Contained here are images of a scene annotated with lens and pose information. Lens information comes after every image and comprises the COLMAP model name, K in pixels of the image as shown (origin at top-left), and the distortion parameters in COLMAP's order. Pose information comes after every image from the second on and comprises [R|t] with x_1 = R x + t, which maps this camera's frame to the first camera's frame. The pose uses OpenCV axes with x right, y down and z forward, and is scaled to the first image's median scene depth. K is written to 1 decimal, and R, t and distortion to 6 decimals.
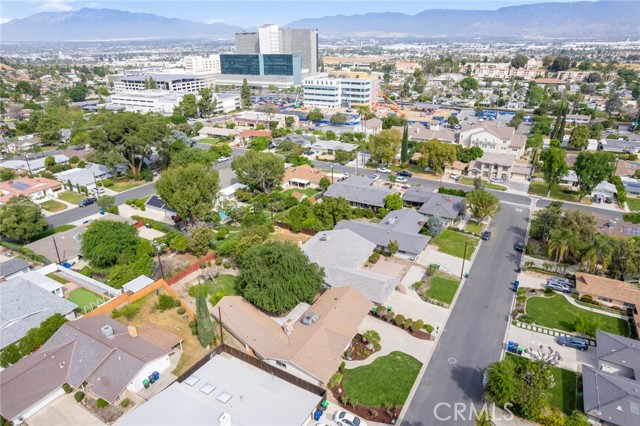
lens RADIAL K [[409.2, 0, 316.9], [0, 409.2, 212.2], [0, 0, 1]] dist [-0.082082, 0.074625]
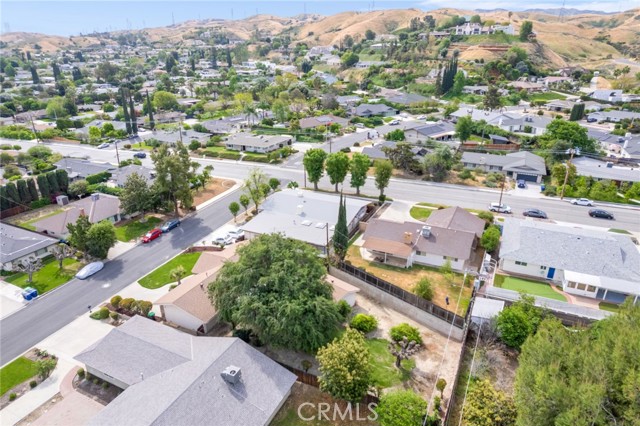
lens RADIAL K [[409.2, 0, 316.9], [0, 409.2, 212.2], [0, 0, 1]] dist [-0.082082, 0.074625]
pose [[-0.998071, 0.033224, -0.052447, -0.073997], [-0.013961, 0.703033, 0.711020, -0.243899], [0.060495, 0.710381, -0.701213, 0.787803]]
